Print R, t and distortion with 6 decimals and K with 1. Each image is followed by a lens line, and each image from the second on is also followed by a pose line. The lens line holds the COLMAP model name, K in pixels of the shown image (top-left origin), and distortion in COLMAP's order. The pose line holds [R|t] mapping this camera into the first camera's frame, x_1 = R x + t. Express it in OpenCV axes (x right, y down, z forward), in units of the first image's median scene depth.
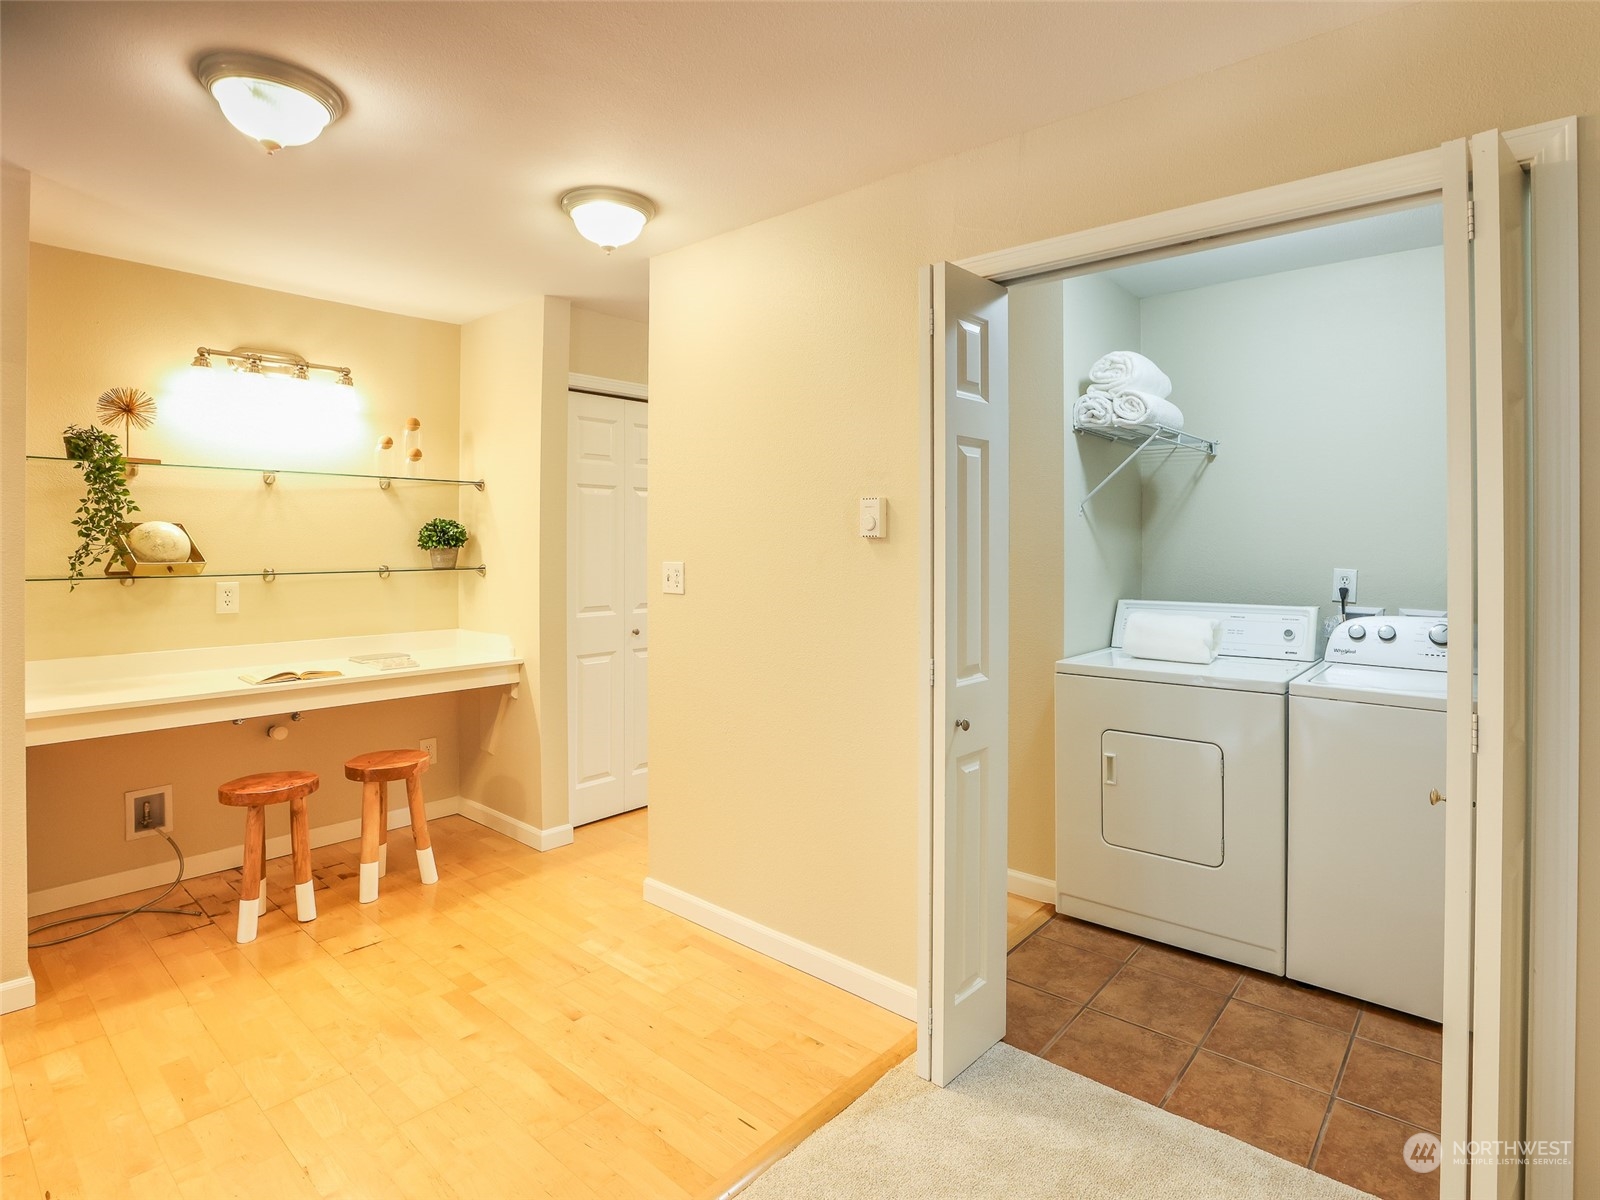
lens RADIAL K [[854.4, 0, 813.8], [0, 854.4, 533.2], [0, 0, 1]] dist [-0.032879, 0.001633]
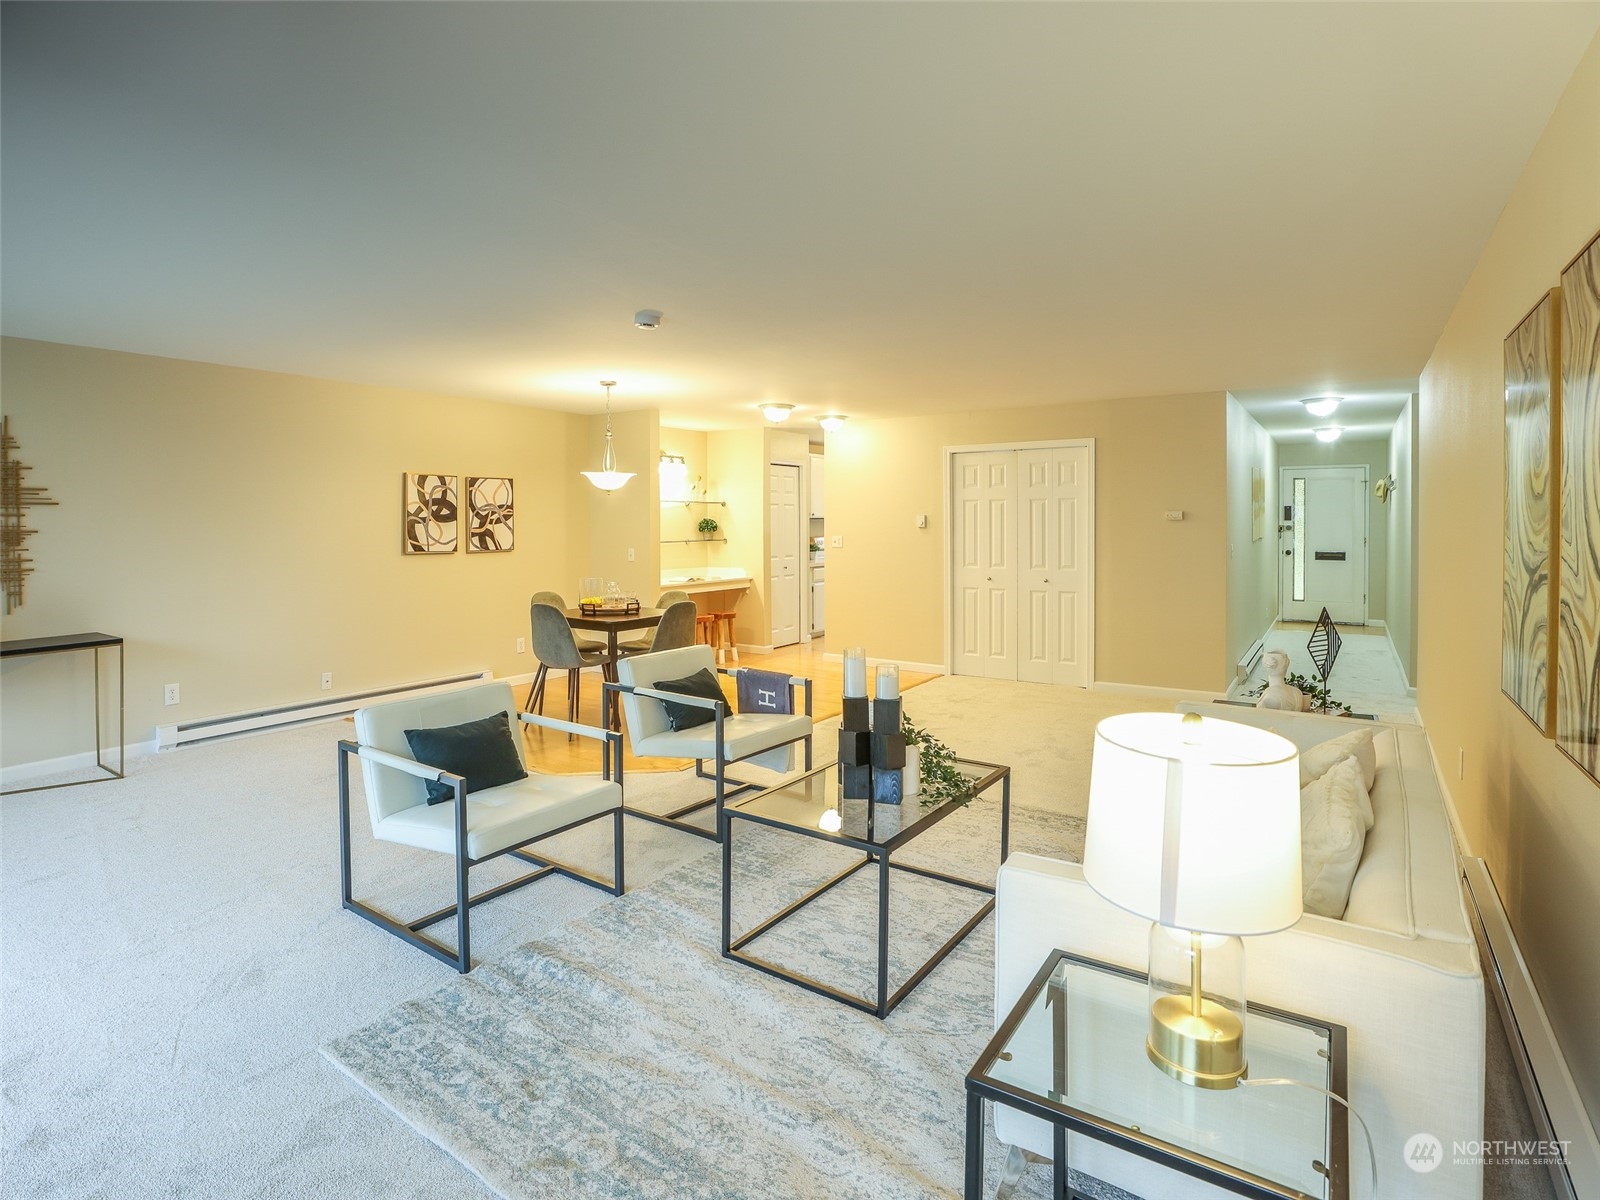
lens RADIAL K [[811.4, 0, 777.2], [0, 811.4, 516.8], [0, 0, 1]] dist [-0.029779, 0.000225]
pose [[0.993274, -0.002884, 0.115749, -0.601775], [0.002694, 0.999995, 0.001794, -0.030736], [-0.115754, -0.001470, 0.993277, -1.451245]]
